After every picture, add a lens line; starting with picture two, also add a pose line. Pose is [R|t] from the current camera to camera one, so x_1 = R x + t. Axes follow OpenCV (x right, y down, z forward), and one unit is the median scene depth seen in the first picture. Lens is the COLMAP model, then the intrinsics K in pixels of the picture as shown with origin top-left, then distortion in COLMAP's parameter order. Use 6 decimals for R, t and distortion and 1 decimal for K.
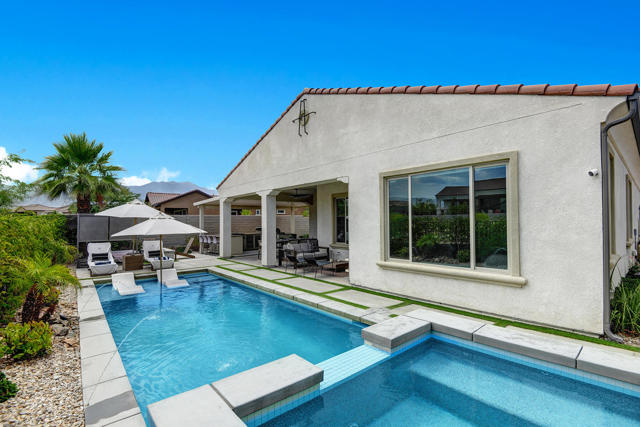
lens RADIAL K [[299.8, 0, 316.5], [0, 299.8, 217.5], [0, 0, 1]] dist [-0.031798, -0.001362]
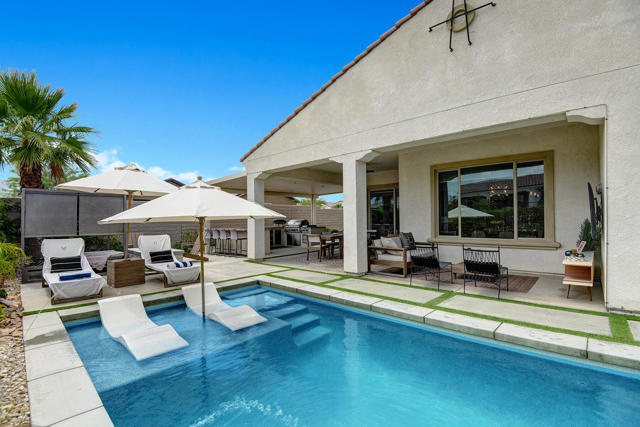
lens RADIAL K [[299.8, 0, 316.5], [0, 299.8, 217.5], [0, 0, 1]] dist [-0.031798, -0.001362]
pose [[0.993379, -0.000457, 0.114885, -0.311439], [-0.000834, 0.999937, 0.011190, 0.037187], [-0.114883, -0.011212, 0.993316, 0.375466]]
